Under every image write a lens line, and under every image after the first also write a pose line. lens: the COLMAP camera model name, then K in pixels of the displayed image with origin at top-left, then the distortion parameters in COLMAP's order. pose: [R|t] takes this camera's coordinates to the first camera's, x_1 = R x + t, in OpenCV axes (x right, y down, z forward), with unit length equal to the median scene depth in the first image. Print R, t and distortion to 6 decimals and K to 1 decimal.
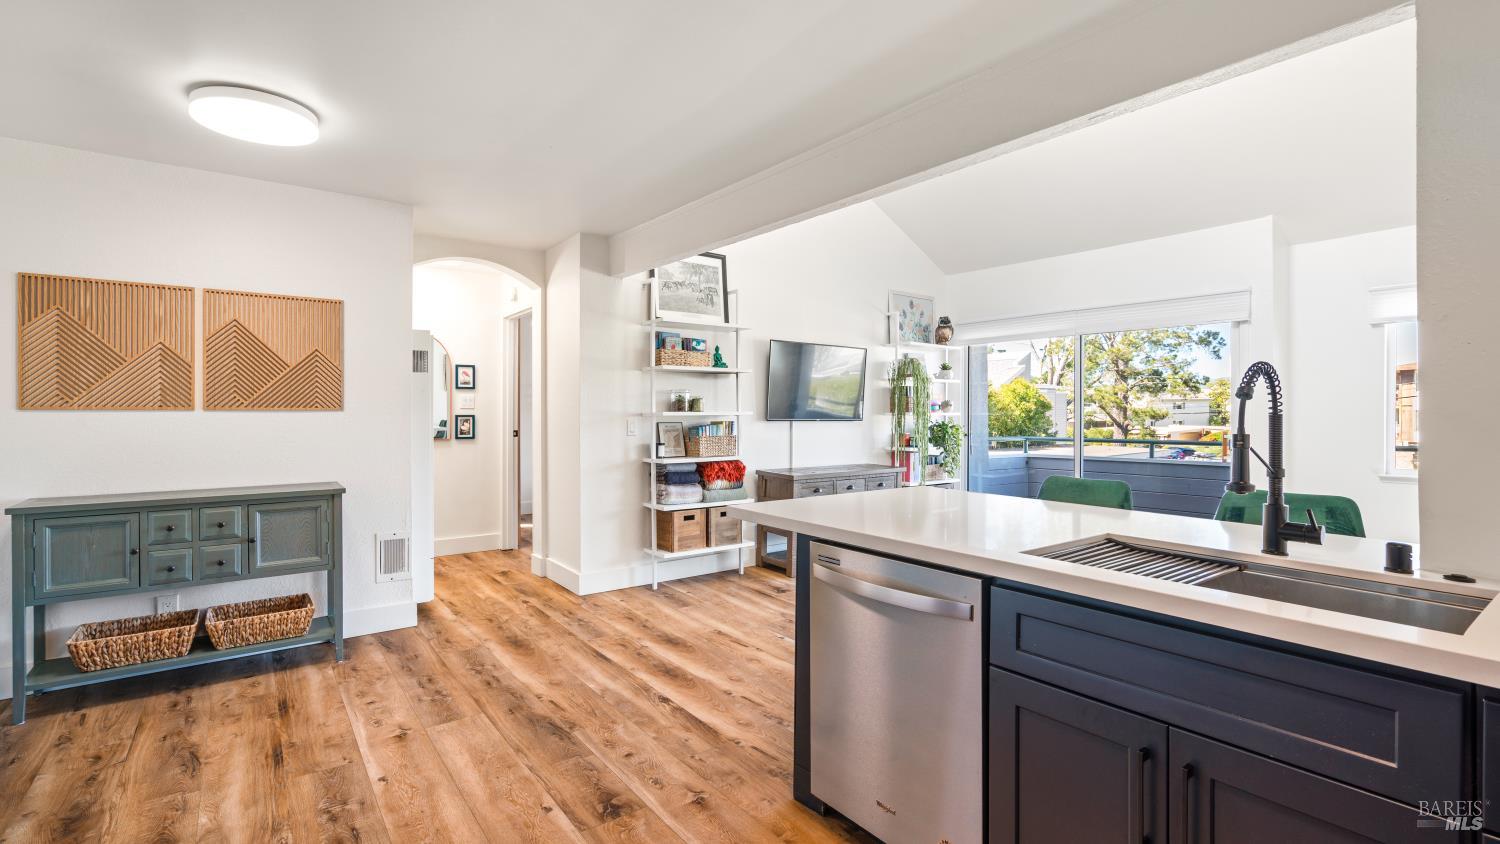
lens RADIAL K [[681.5, 0, 705.7], [0, 681.5, 408.8], [0, 0, 1]] dist [-0.006674, -0.000533]
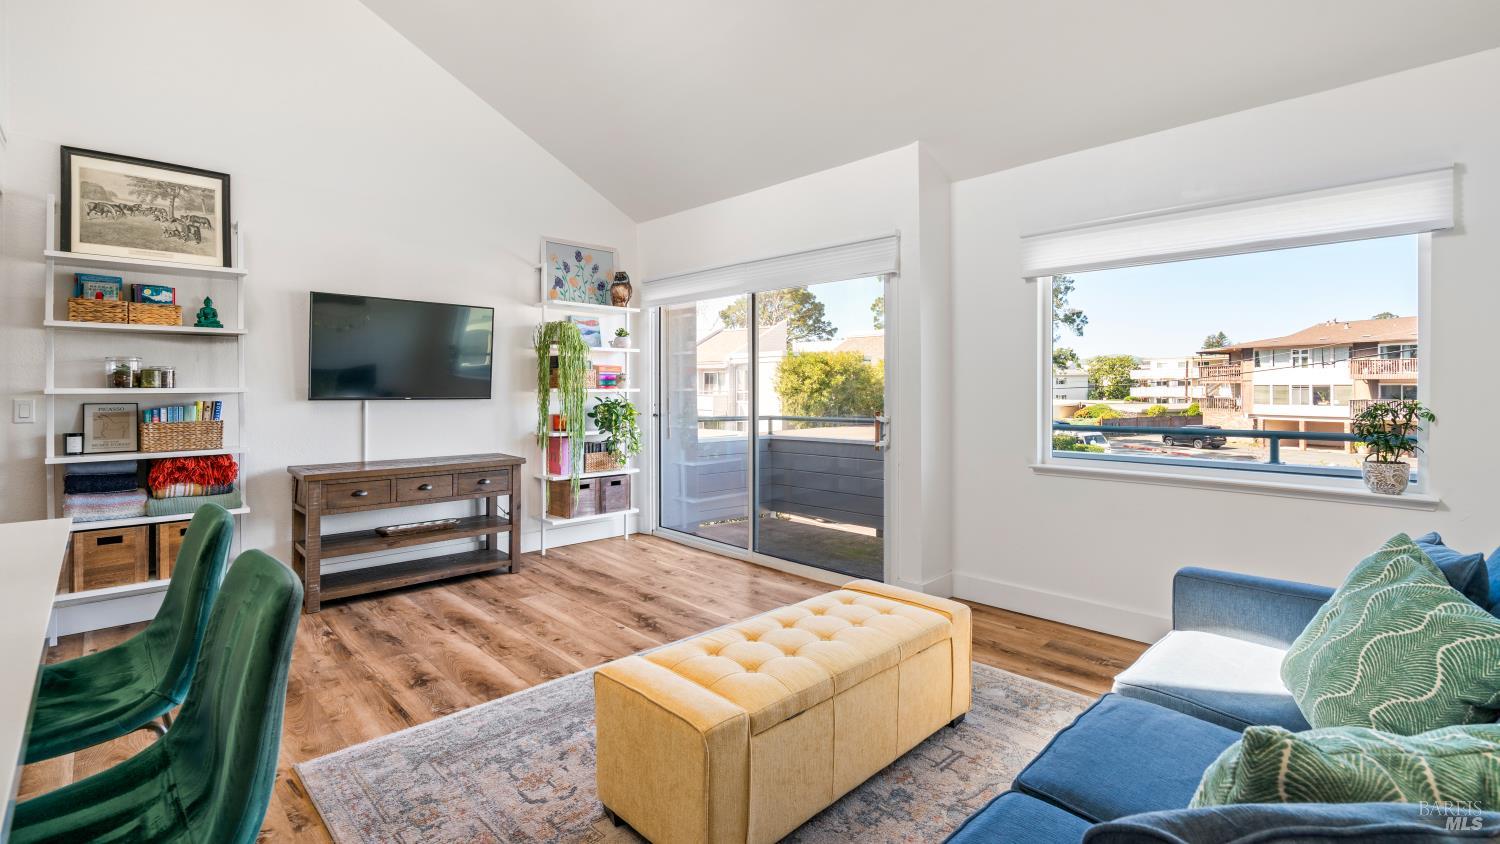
lens RADIAL K [[681.5, 0, 744.8], [0, 681.5, 392.0], [0, 0, 1]] dist [-0.006674, -0.000533]
pose [[0.990336, -0.005545, 0.138577, 0.511559], [0.004505, 0.999959, 0.007818, 0.005492], [-0.138614, -0.007118, 0.990321, 0.217164]]
